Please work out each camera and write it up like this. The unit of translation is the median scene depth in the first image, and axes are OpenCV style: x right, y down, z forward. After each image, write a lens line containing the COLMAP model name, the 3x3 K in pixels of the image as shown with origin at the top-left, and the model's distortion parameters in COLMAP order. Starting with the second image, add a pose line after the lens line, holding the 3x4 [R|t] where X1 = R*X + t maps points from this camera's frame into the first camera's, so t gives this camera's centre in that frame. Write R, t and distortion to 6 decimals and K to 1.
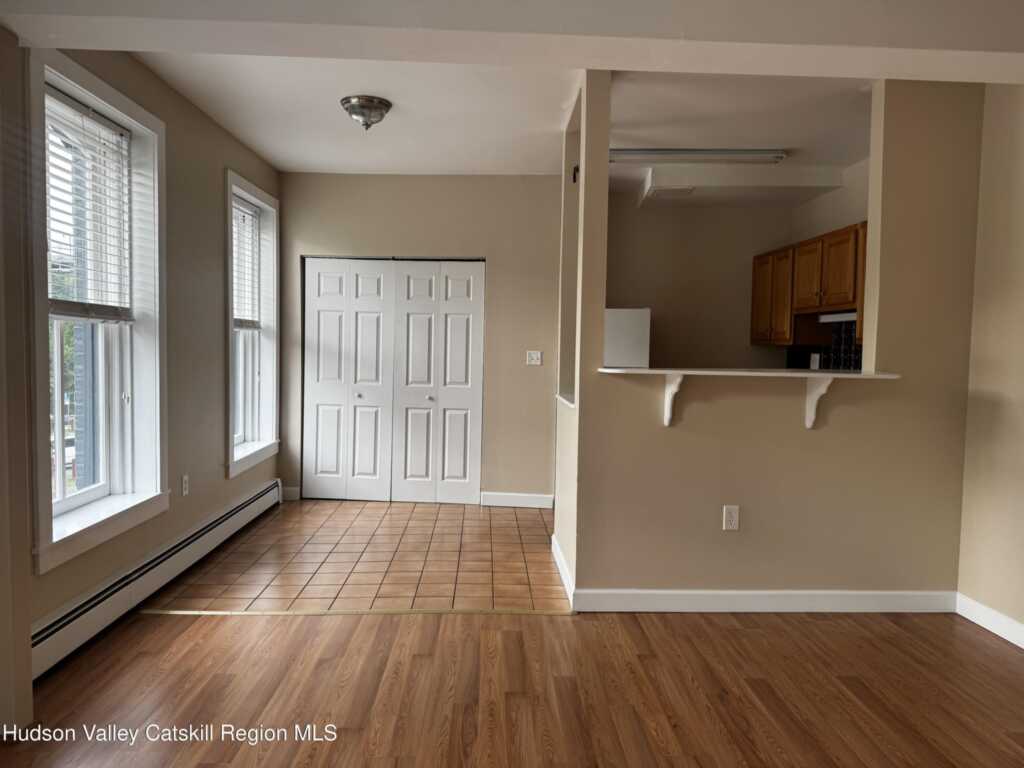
lens RADIAL K [[711.5, 0, 511.2], [0, 711.5, 381.4], [0, 0, 1]] dist [0.147976, -0.211647]
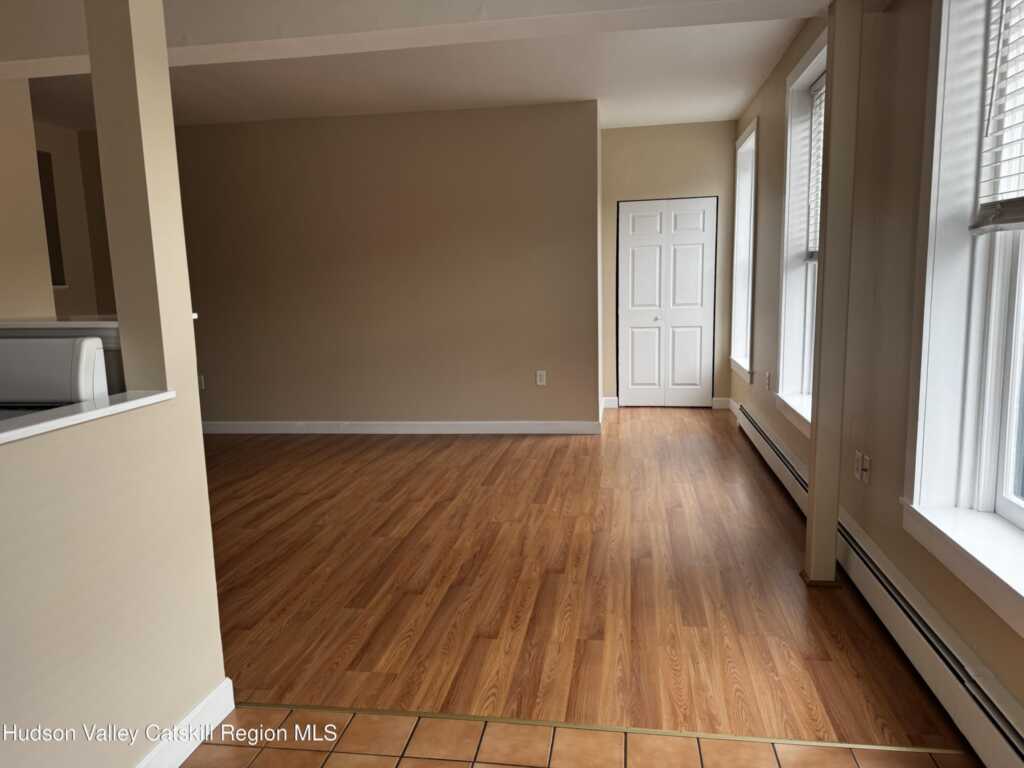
lens RADIAL K [[711.5, 0, 511.2], [0, 711.5, 381.4], [0, 0, 1]] dist [0.147976, -0.211647]
pose [[-0.980454, -0.013501, 0.196285, -0.246812], [0.024398, 0.981599, 0.189389, -0.065566], [-0.195230, 0.190476, -0.962083, 1.377184]]
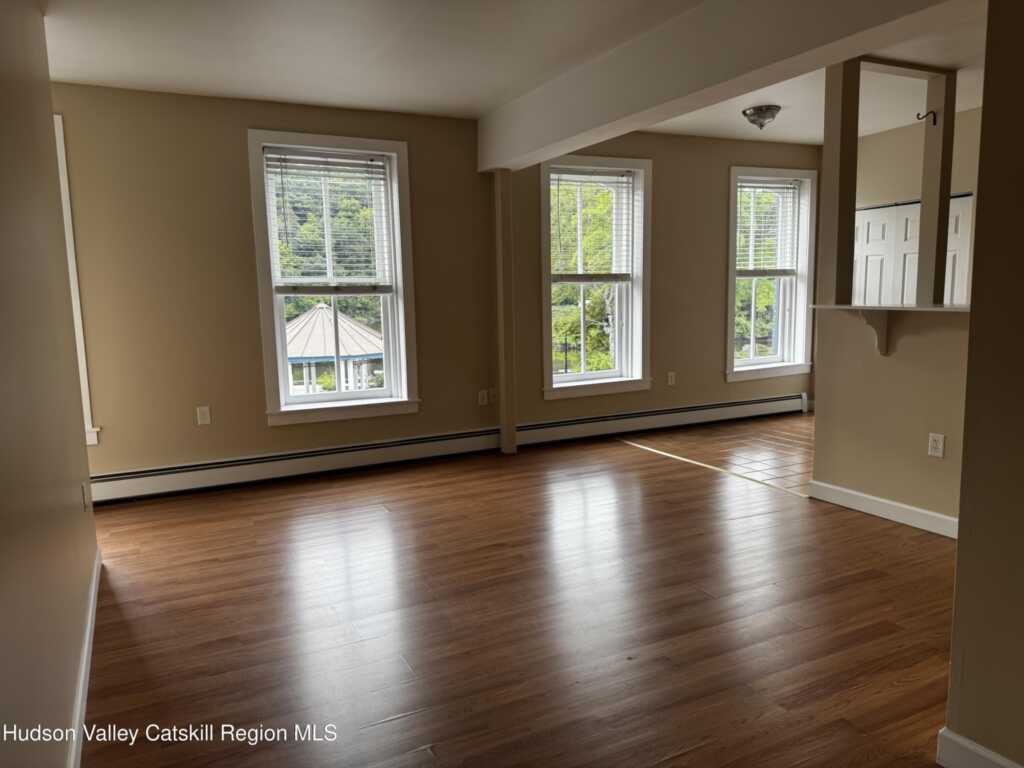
lens RADIAL K [[711.5, 0, 511.2], [0, 711.5, 381.4], [0, 0, 1]] dist [0.147976, -0.211647]
pose [[0.419694, 0.088996, -0.903292, 0.924825], [-0.013978, 0.995697, 0.091606, 0.006112], [0.907558, -0.025821, 0.419132, -0.008316]]
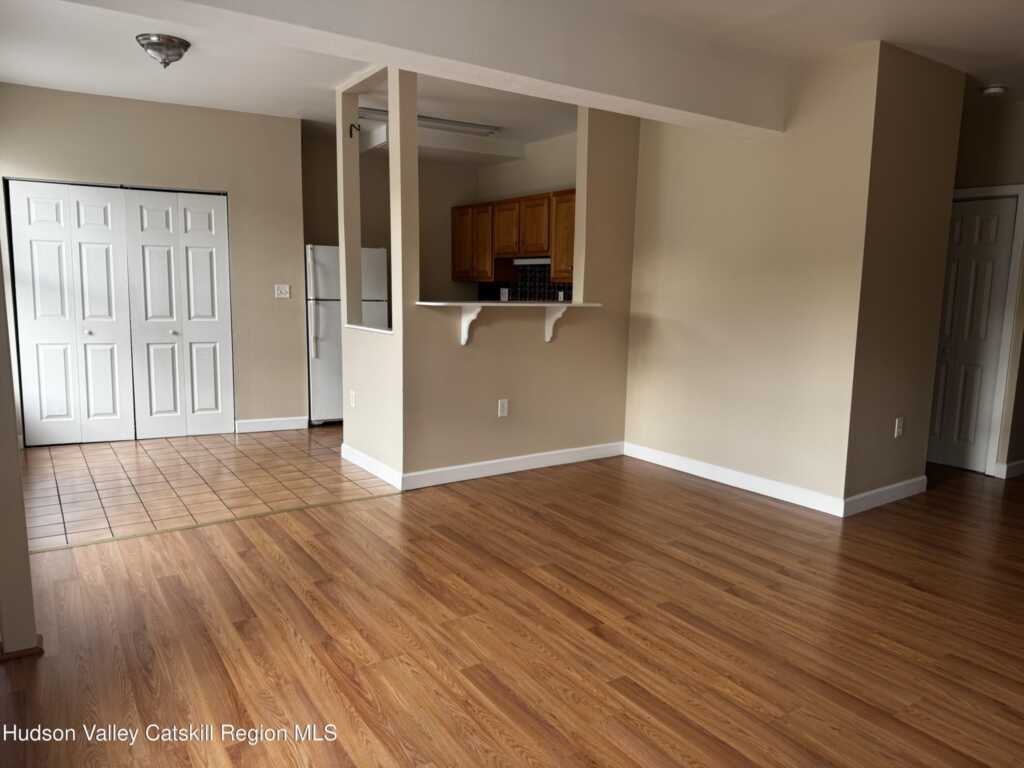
lens RADIAL K [[711.5, 0, 511.2], [0, 711.5, 381.4], [0, 0, 1]] dist [0.147976, -0.211647]
pose [[0.851190, -0.072944, 0.519764, -0.368270], [0.021912, 0.994371, 0.103667, -0.005664], [-0.524400, -0.076851, 0.847997, -0.164303]]
